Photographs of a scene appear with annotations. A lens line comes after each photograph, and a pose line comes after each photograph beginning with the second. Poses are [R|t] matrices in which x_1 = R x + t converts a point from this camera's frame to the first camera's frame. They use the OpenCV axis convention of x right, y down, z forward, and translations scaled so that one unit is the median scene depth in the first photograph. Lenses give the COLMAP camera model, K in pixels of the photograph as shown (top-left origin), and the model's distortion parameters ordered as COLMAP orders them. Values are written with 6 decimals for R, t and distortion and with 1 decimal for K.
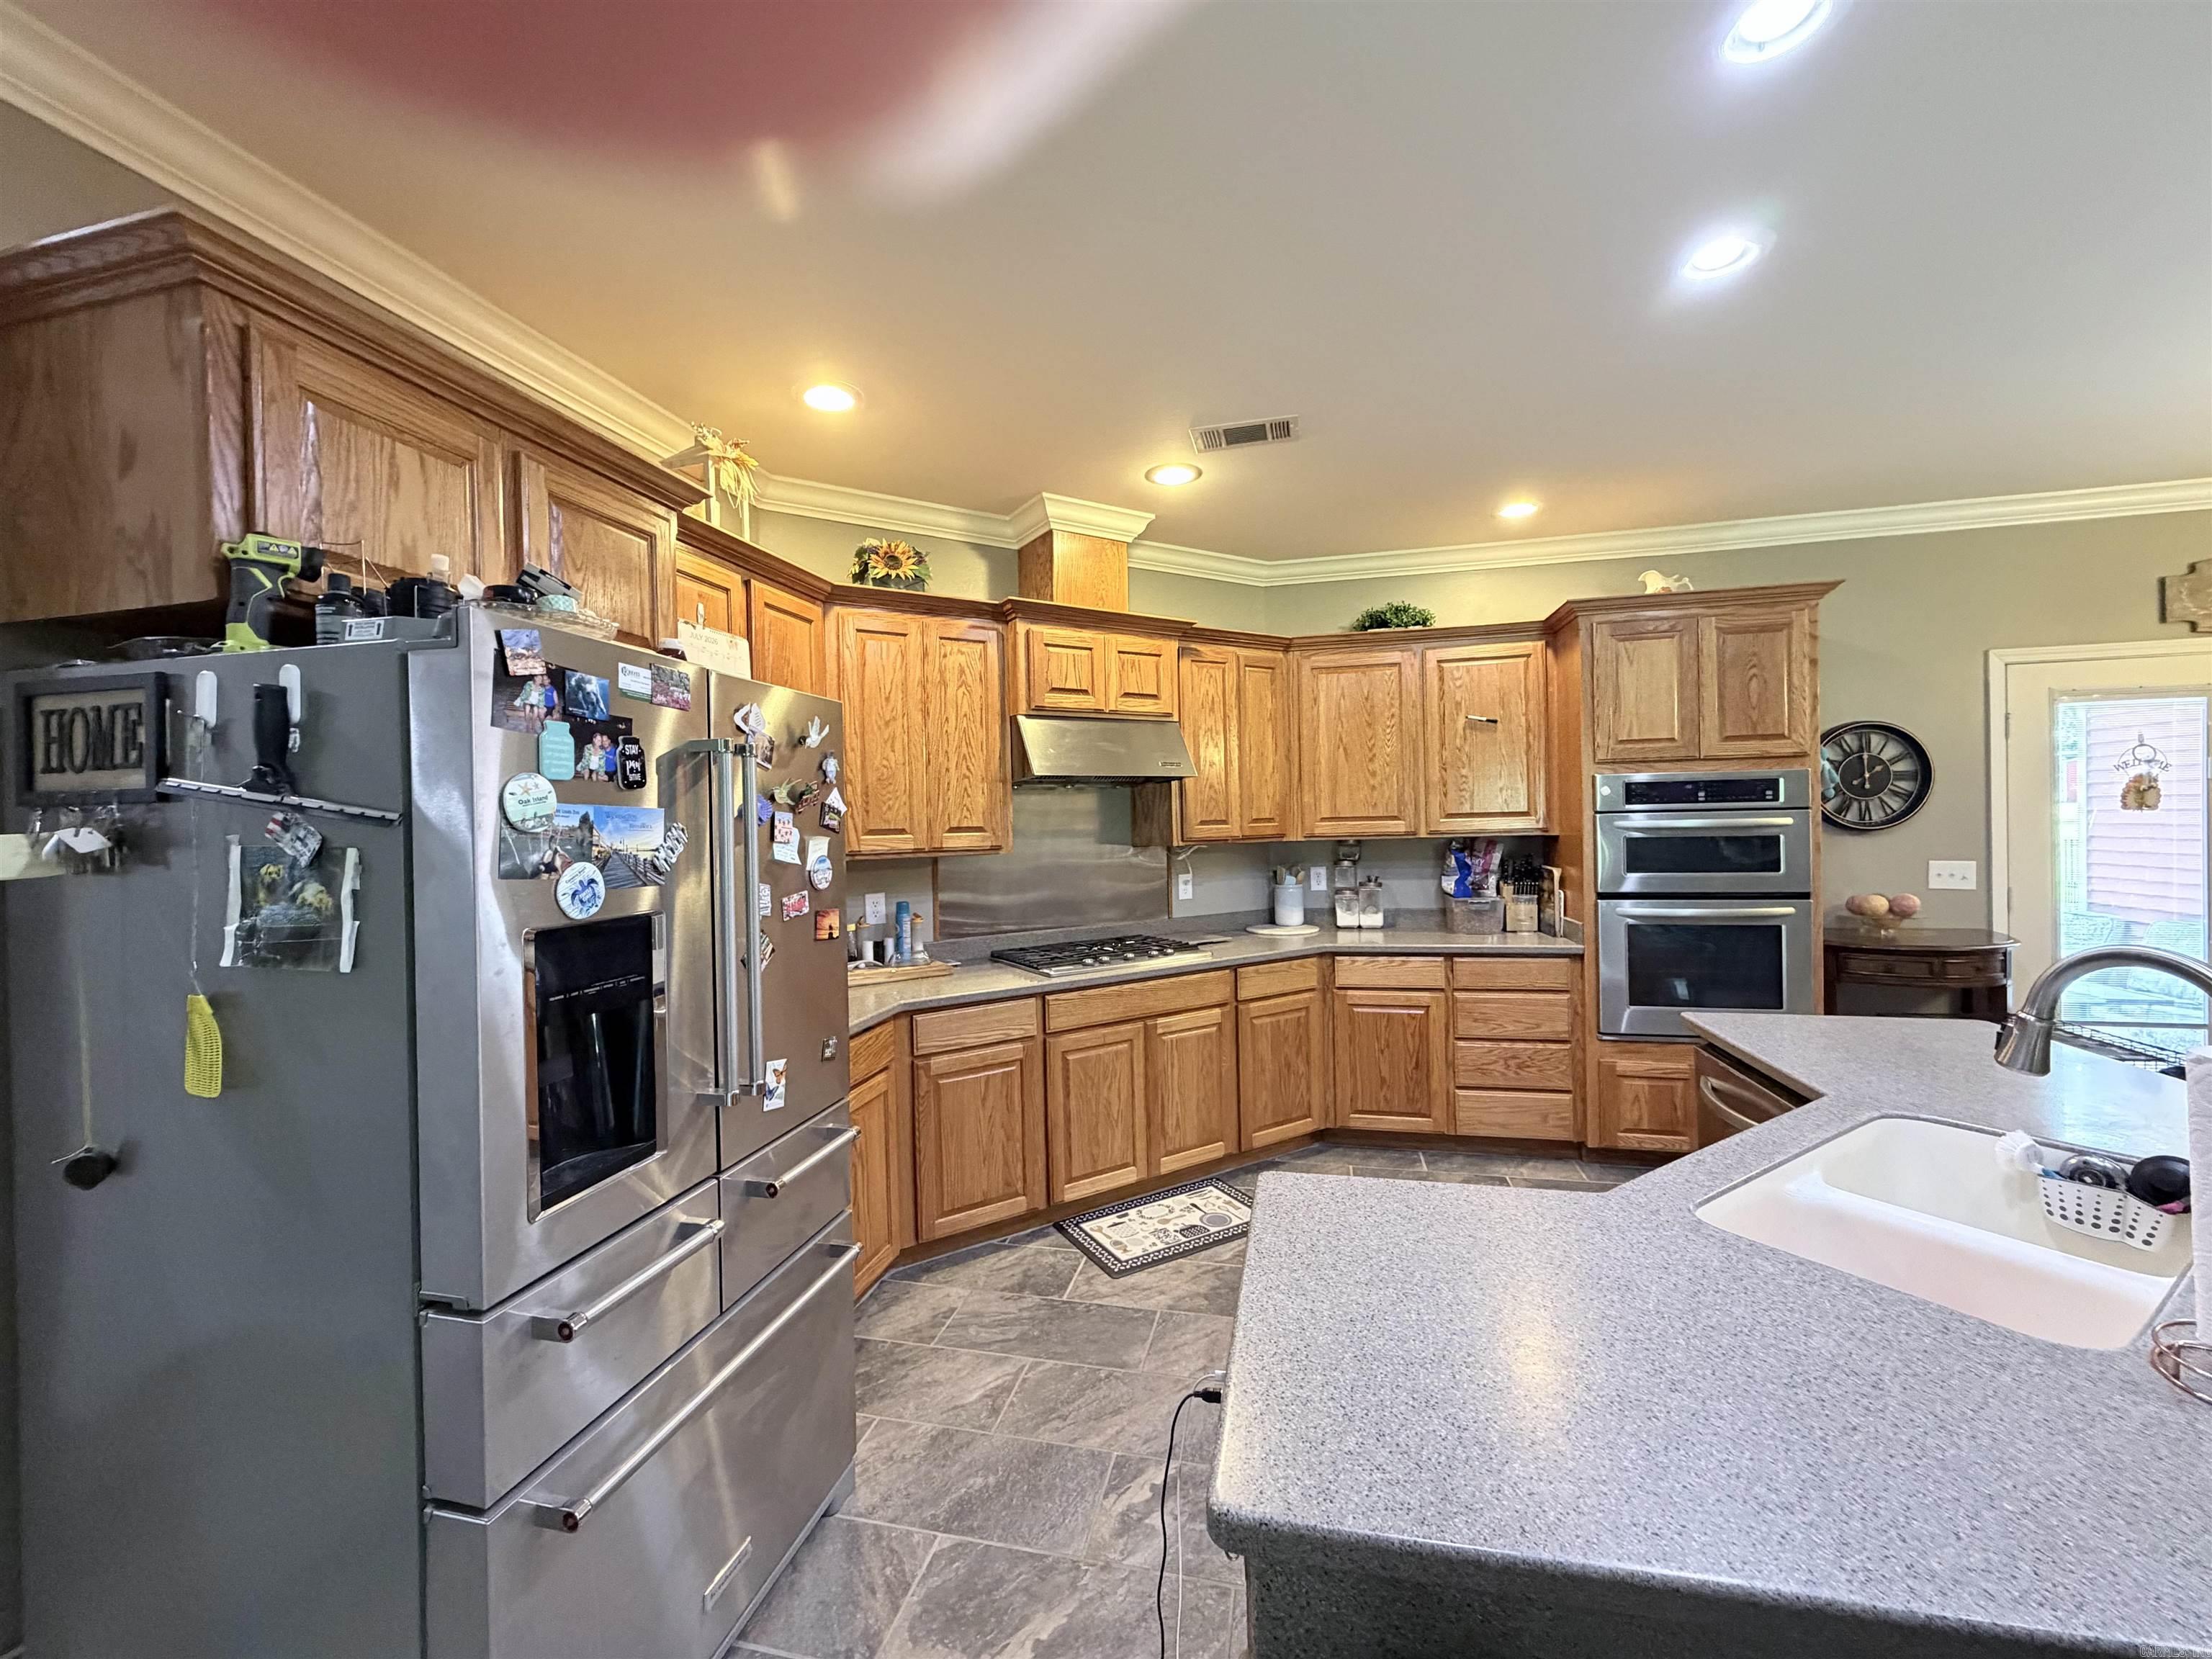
lens RADIAL K [[881.2, 0, 1086.2], [0, 881.2, 825.4], [0, 0, 1]] dist [0.001489, -0.000140]
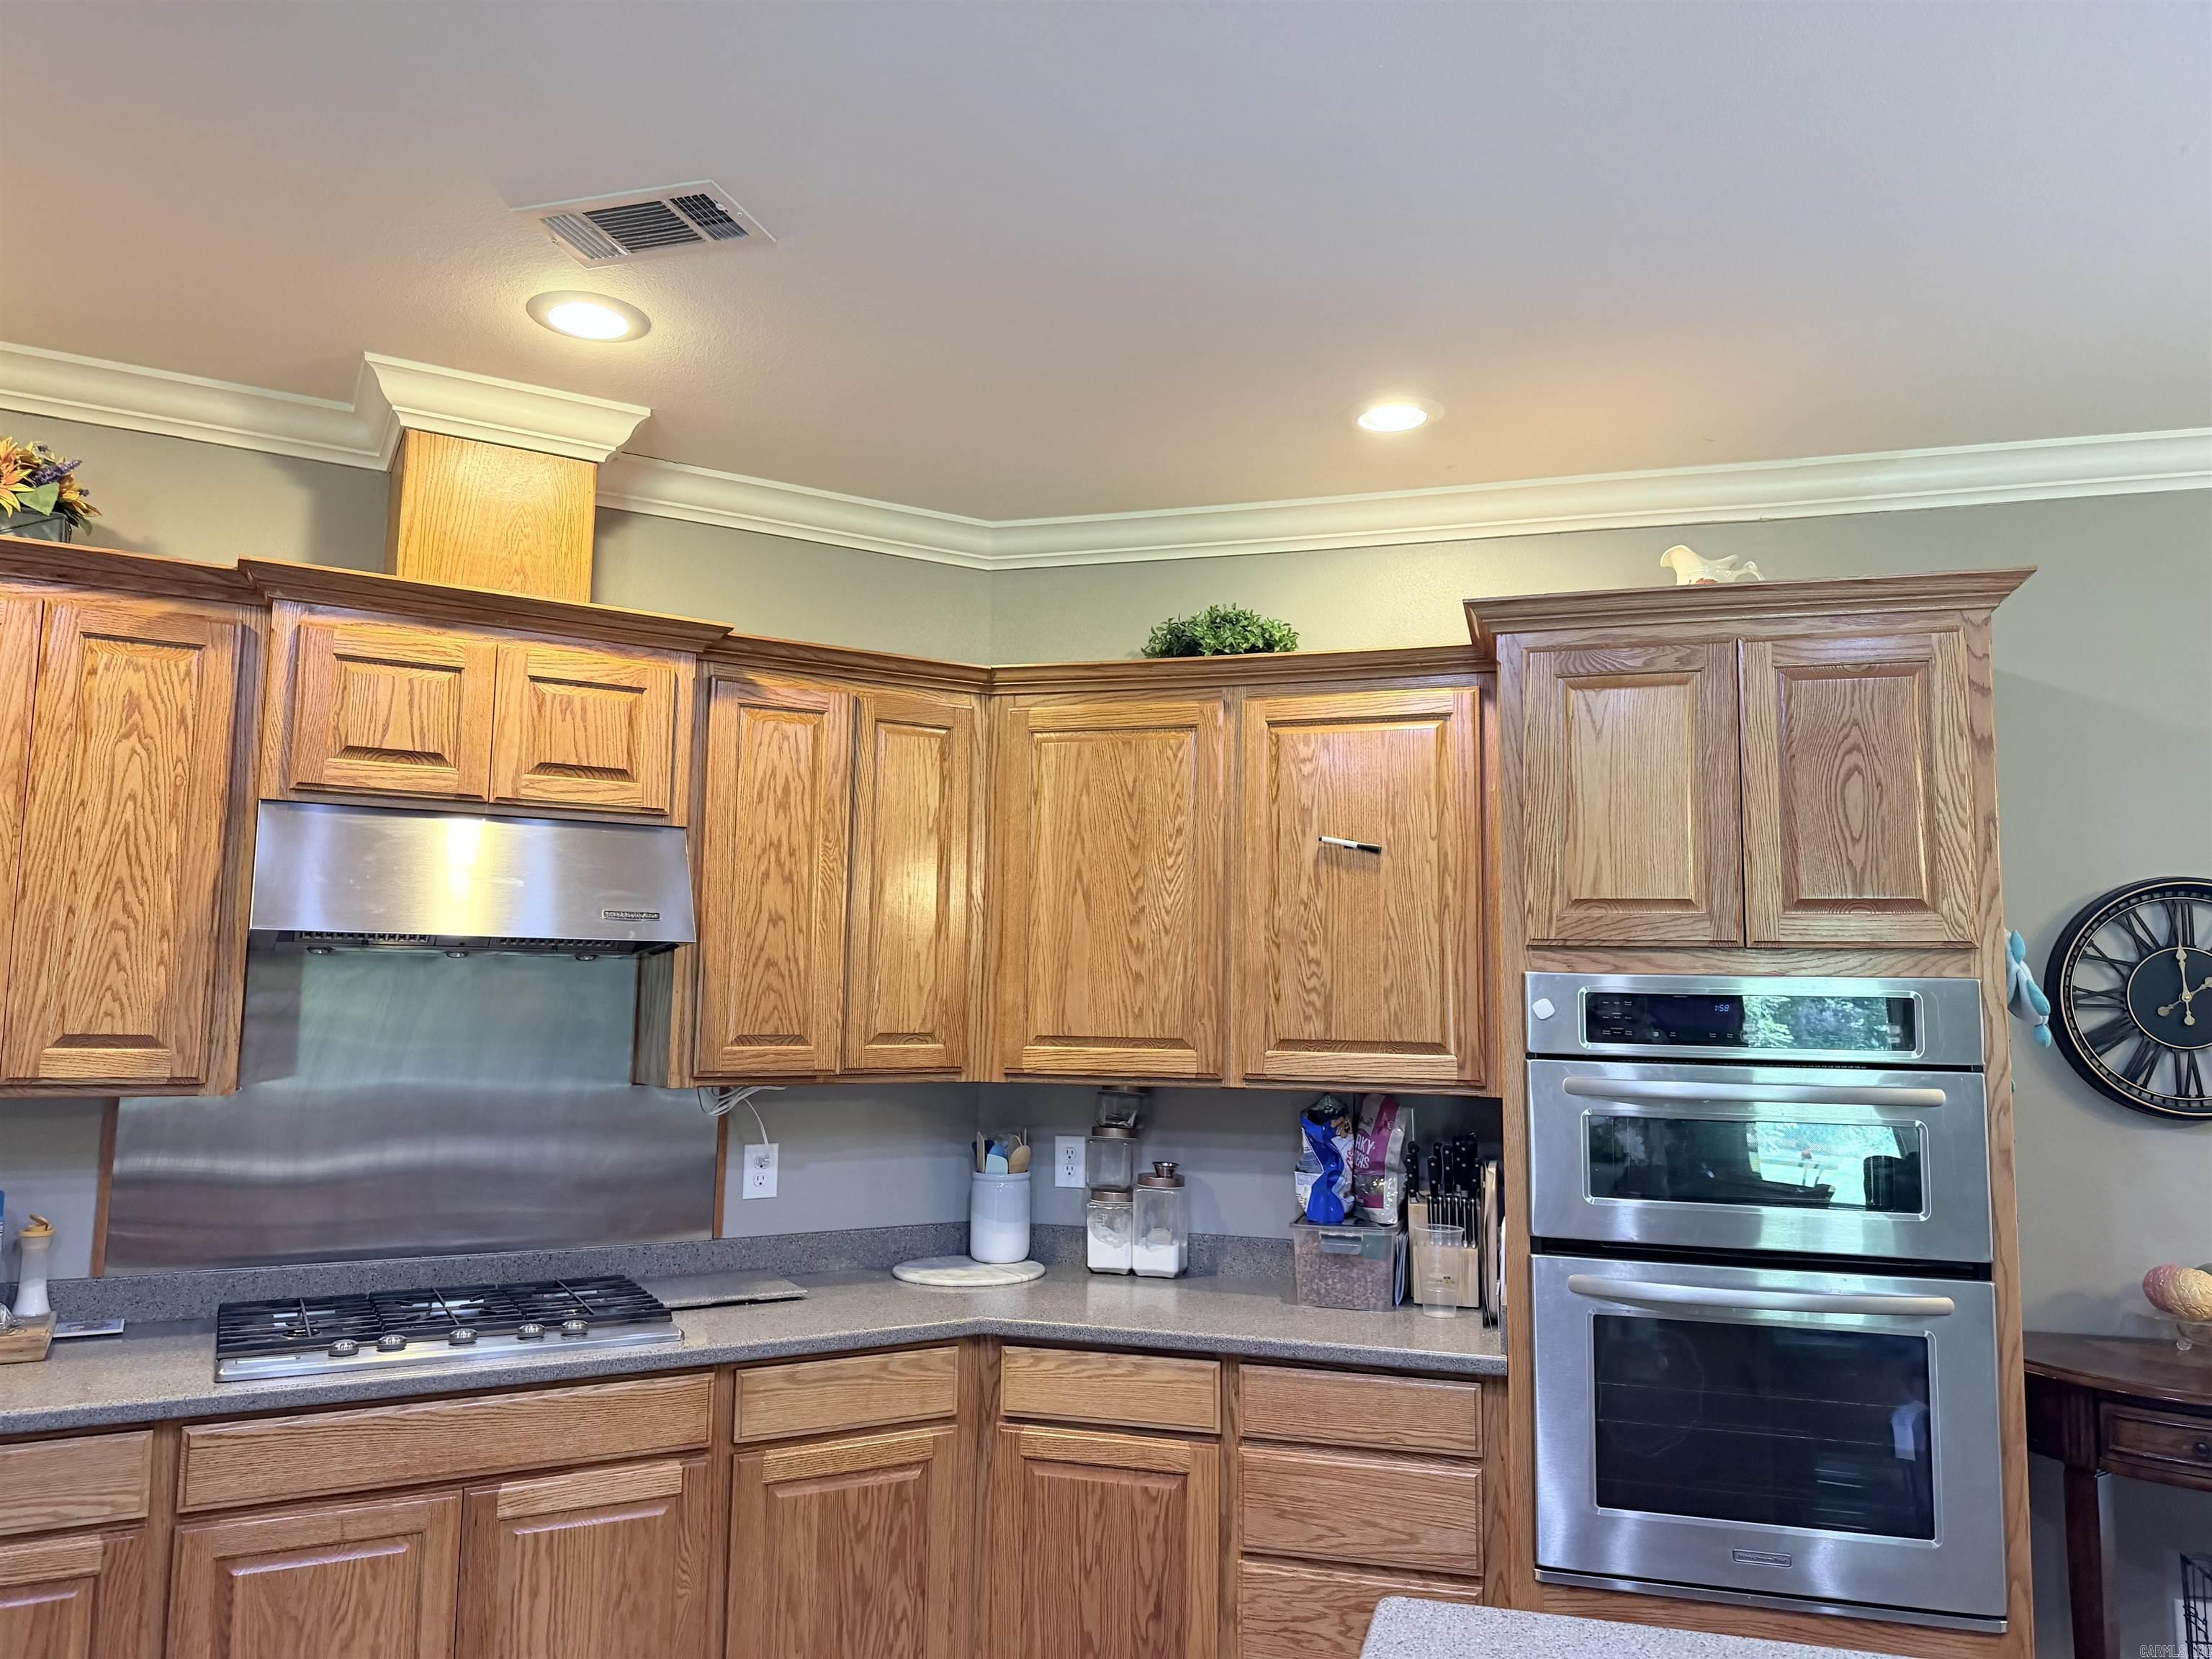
lens RADIAL K [[1545.1, 0, 1109.6], [0, 1545.1, 817.4], [0, 0, 1]] dist [0.057701, -0.065954]
pose [[0.998212, 0.033947, -0.049204, 0.381610], [-0.039801, 0.991565, -0.123352, -0.027629], [0.044602, 0.125090, 0.991142, 0.169434]]
